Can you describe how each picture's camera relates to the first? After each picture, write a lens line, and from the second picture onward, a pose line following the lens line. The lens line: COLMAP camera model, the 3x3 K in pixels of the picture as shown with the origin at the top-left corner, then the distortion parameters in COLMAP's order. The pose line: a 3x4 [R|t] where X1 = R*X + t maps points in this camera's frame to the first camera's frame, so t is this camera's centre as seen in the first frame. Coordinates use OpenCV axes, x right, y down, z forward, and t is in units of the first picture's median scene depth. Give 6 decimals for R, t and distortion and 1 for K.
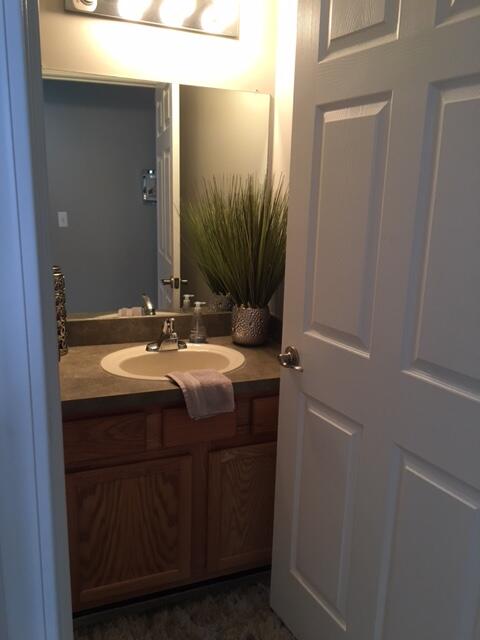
lens RADIAL K [[537.3, 0, 239.4], [0, 537.3, 318.7], [0, 0, 1]] dist [0.064473, -0.080711]
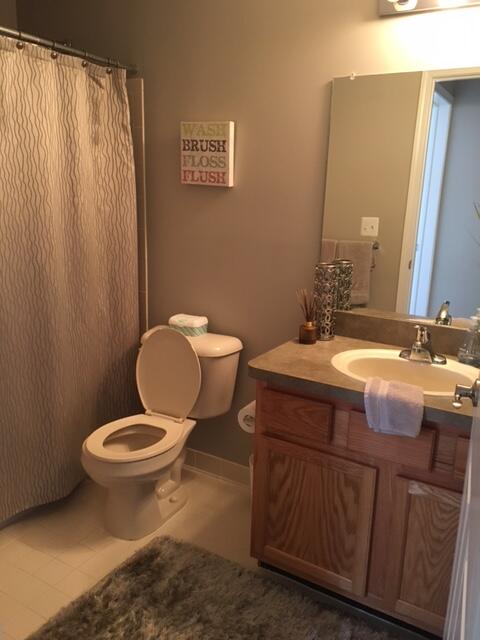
lens RADIAL K [[537.3, 0, 238.6], [0, 537.3, 318.5], [0, 0, 1]] dist [0.064473, -0.080711]
pose [[0.613219, 0.180849, -0.768932, 0.433650], [-0.194648, 0.978017, 0.074795, -0.025255], [0.765555, 0.103805, 0.634940, 0.196014]]
